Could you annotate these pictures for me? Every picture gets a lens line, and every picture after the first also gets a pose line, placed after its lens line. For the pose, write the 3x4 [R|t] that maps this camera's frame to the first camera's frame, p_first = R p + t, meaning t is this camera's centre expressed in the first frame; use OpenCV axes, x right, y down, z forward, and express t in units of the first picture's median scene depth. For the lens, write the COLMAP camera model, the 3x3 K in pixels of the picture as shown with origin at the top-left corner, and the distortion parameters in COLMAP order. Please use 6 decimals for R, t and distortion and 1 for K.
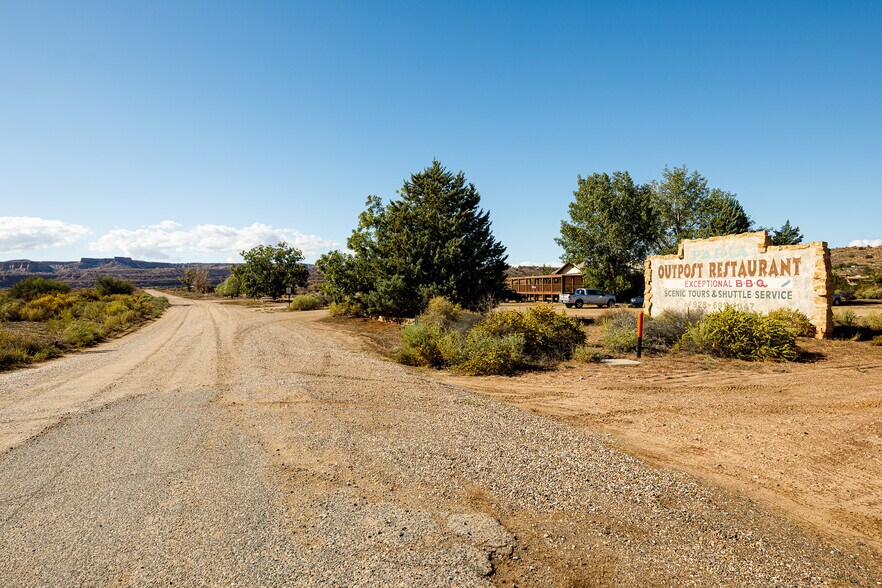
lens RADIAL K [[472.3, 0, 441.0], [0, 472.3, 294.0], [0, 0, 1]] dist [0.004099, 0.000597]
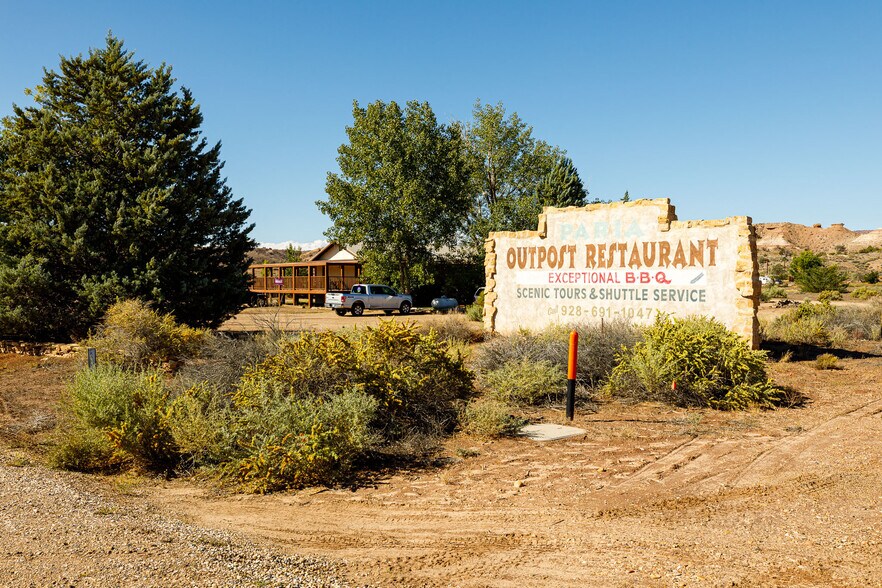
lens RADIAL K [[738.9, 0, 417.9], [0, 738.9, 291.2], [0, 0, 1]] dist [-0.000804, -0.000973]
pose [[0.919208, -0.001536, 0.393769, -0.025433], [0.001873, 0.999998, -0.000474, -0.002690], [-0.393767, 0.001173, 0.919209, 0.133686]]
